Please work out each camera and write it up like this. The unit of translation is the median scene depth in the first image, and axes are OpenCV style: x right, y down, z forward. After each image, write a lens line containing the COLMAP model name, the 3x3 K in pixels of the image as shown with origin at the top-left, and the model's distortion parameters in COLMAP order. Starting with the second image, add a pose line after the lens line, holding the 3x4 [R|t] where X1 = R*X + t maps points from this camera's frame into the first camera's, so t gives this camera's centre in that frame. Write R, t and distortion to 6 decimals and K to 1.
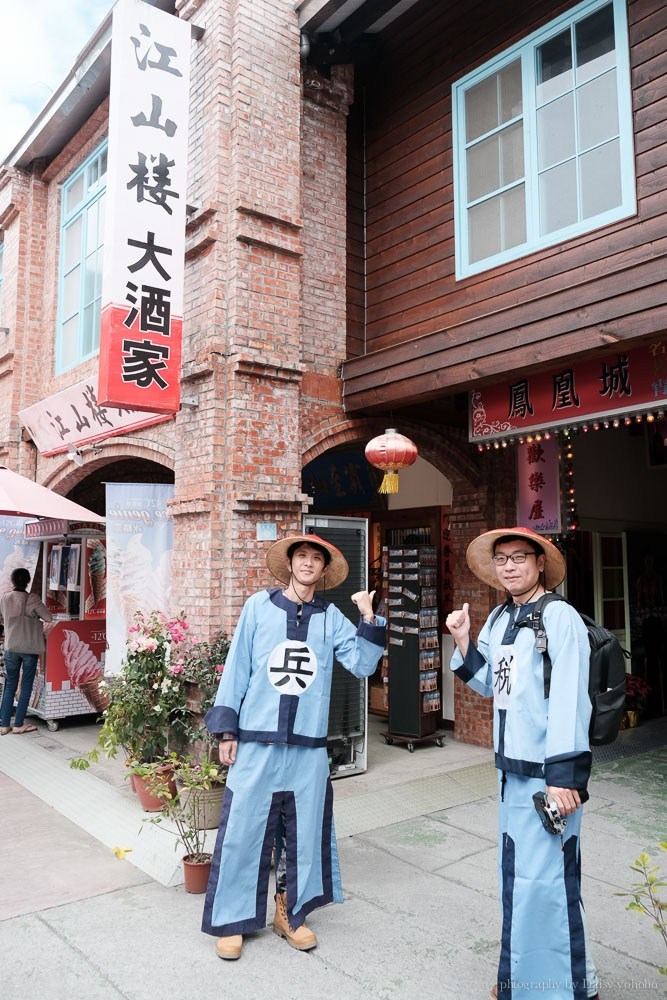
lens RADIAL K [[774.0, 0, 333.5], [0, 774.0, 500.0], [0, 0, 1]] dist [-0.029896, 0.032551]
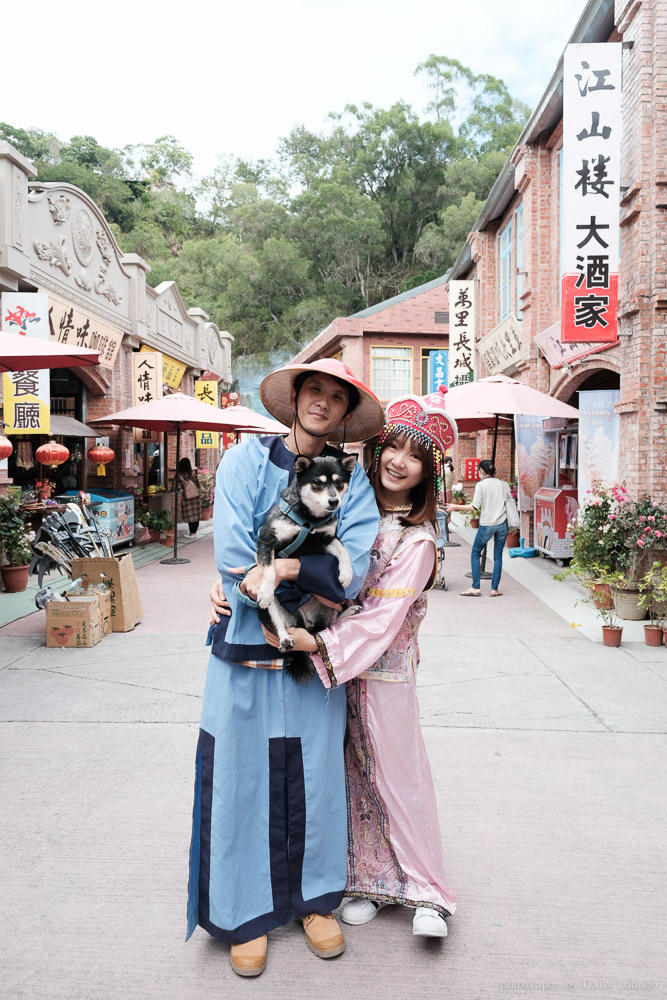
lens RADIAL K [[774.0, 0, 333.5], [0, 774.0, 500.0], [0, 0, 1]] dist [-0.029896, 0.032551]
pose [[0.758796, 0.029765, -0.650647, 0.335320], [0.067184, 0.990050, 0.123642, -0.035109], [0.647854, -0.137532, 0.749247, -0.441888]]
